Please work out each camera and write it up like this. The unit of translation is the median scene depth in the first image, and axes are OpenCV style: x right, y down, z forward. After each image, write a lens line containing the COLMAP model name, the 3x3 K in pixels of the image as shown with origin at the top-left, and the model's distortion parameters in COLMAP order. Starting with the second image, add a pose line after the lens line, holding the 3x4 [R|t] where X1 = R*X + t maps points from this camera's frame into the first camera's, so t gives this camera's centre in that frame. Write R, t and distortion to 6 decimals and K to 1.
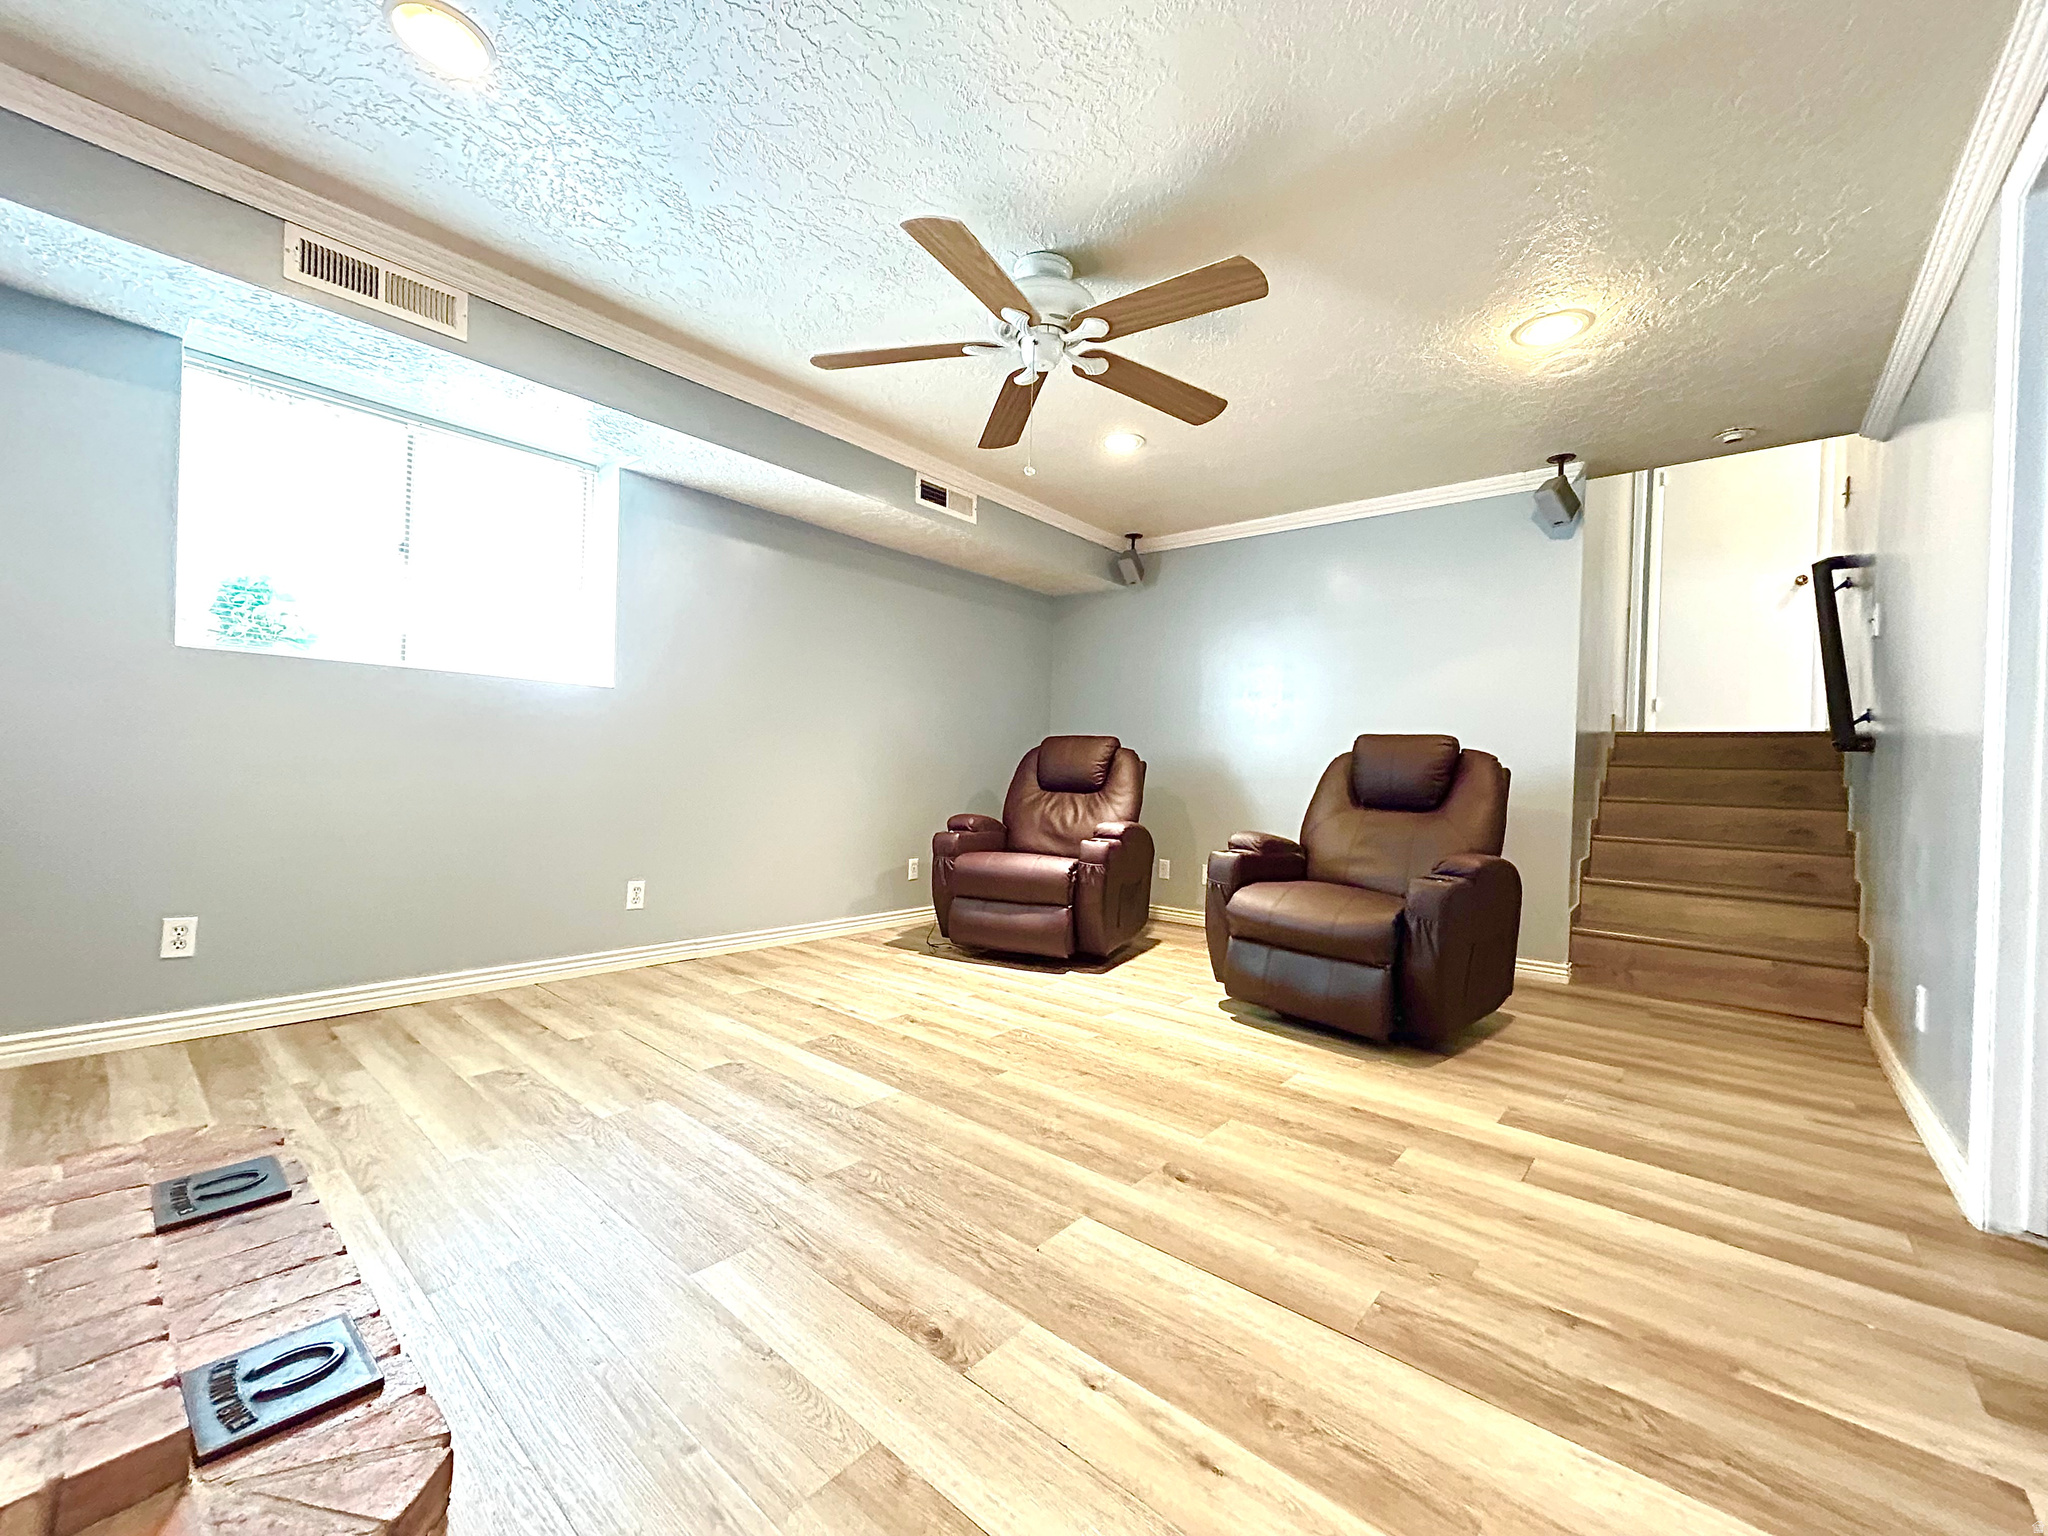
lens RADIAL K [[825.4, 0, 1023.0], [0, 825.4, 769.2], [0, 0, 1]] dist [-0.000983, 0.000022]
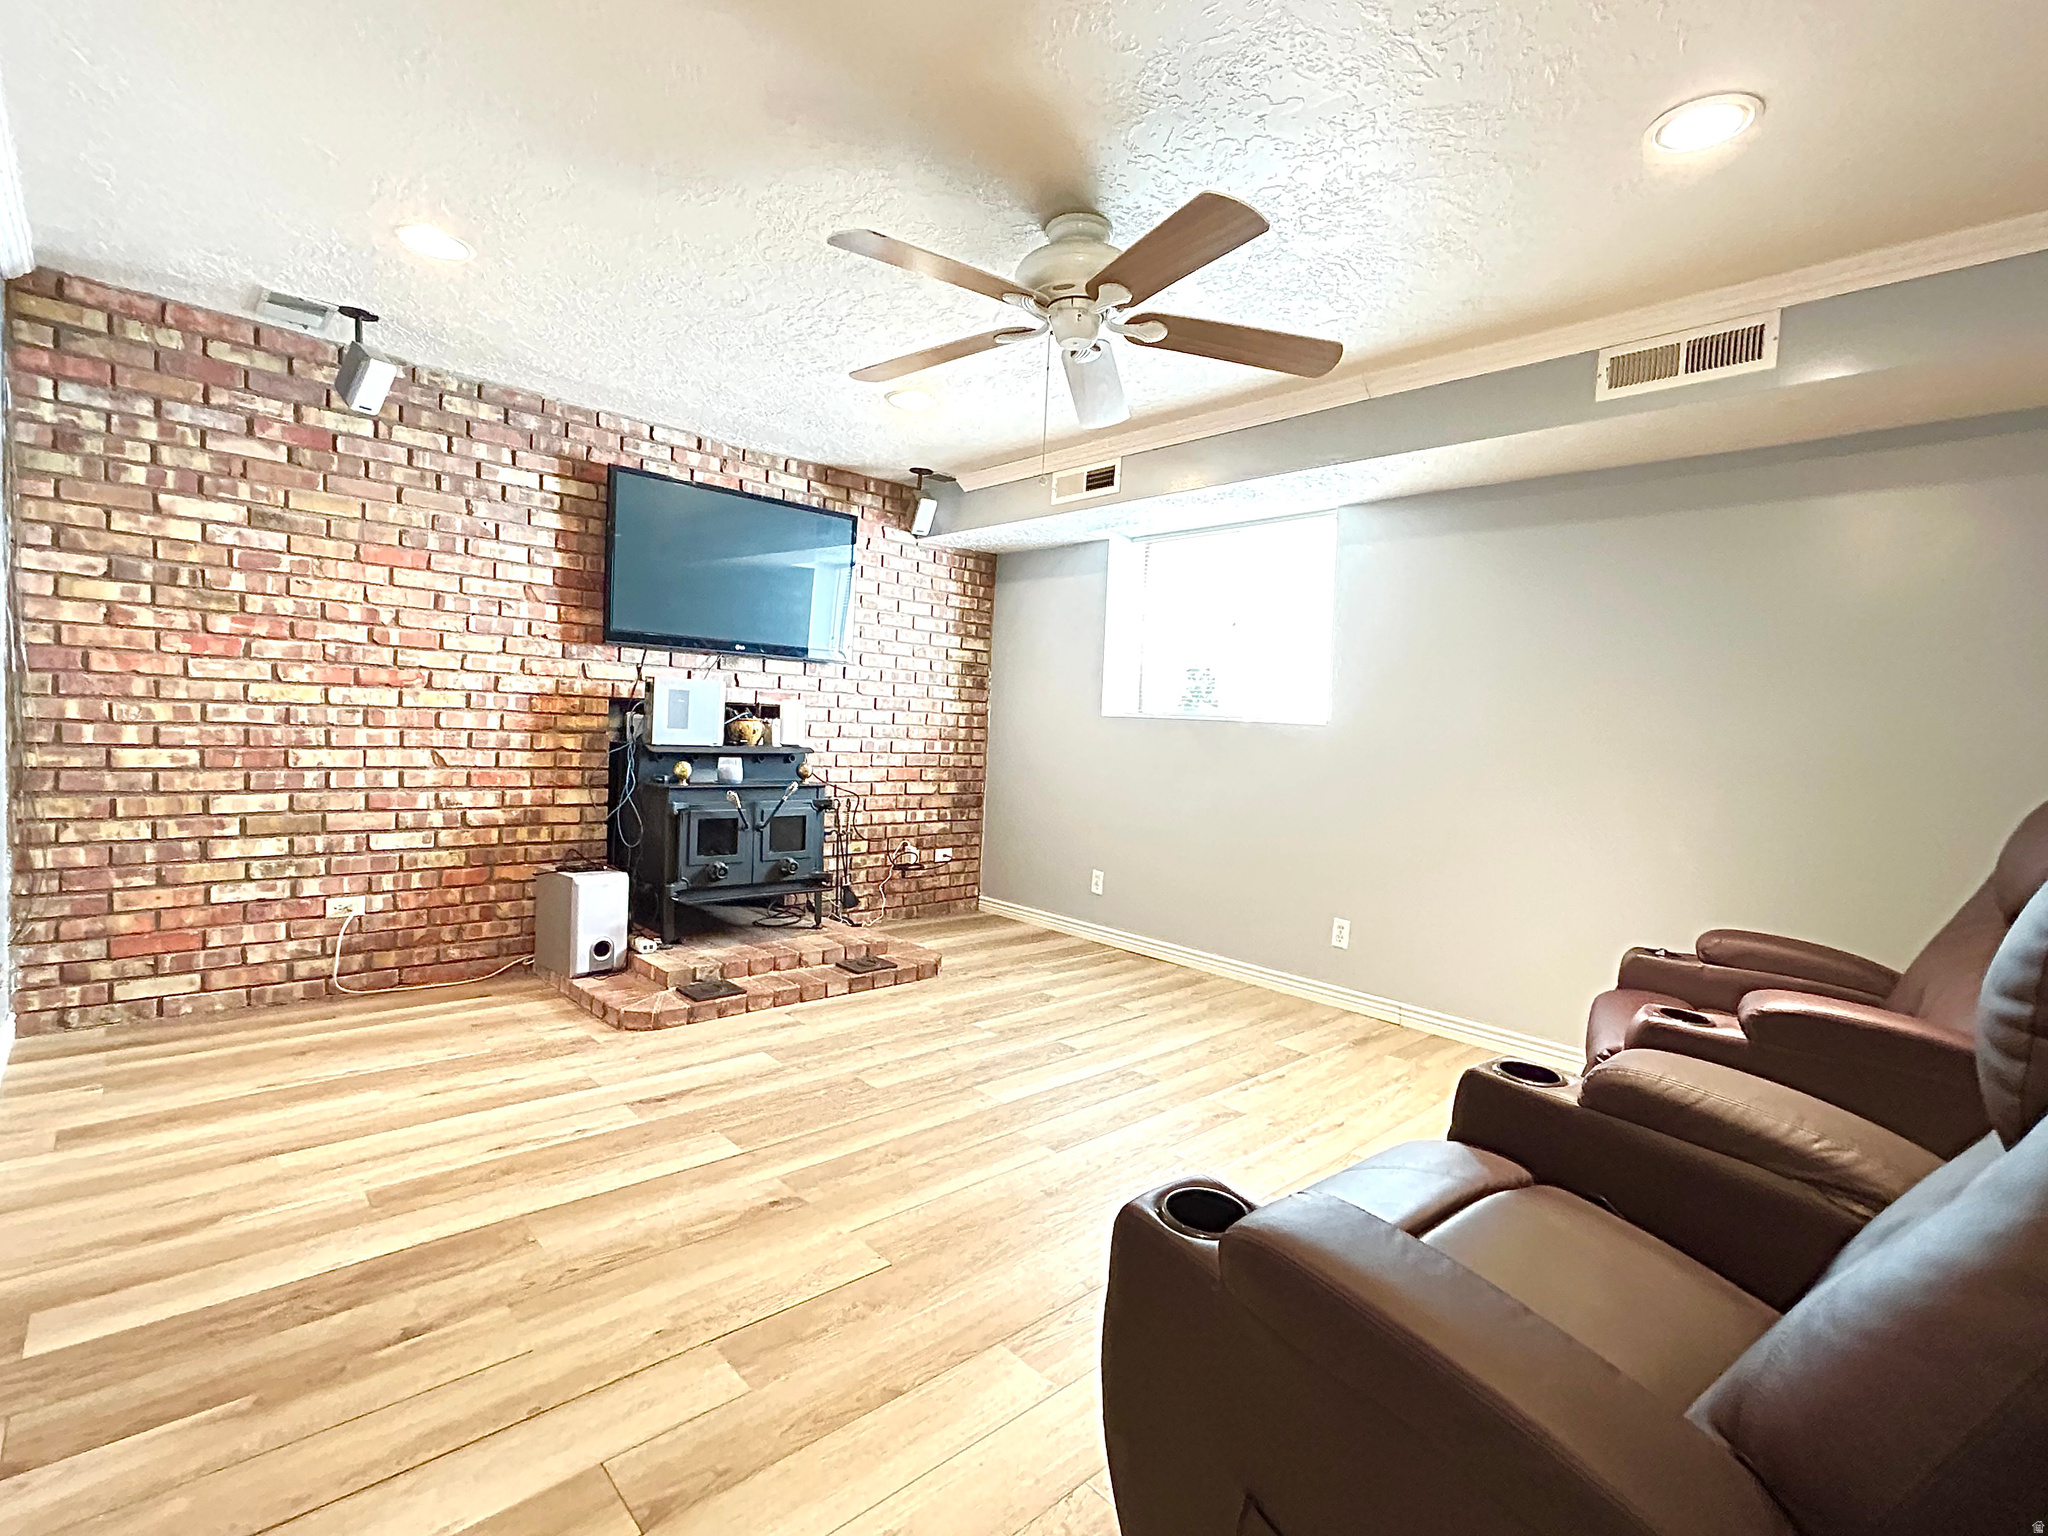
lens RADIAL K [[959.9, 0, 1023.6], [0, 959.9, 769.0], [0, 0, 1]] dist [0.000567, -0.000355]
pose [[-0.110303, 0.012142, -0.993824, 1.057605], [-0.051696, 0.998502, 0.017937, -0.065054], [0.992553, 0.053356, -0.109510, 1.110119]]
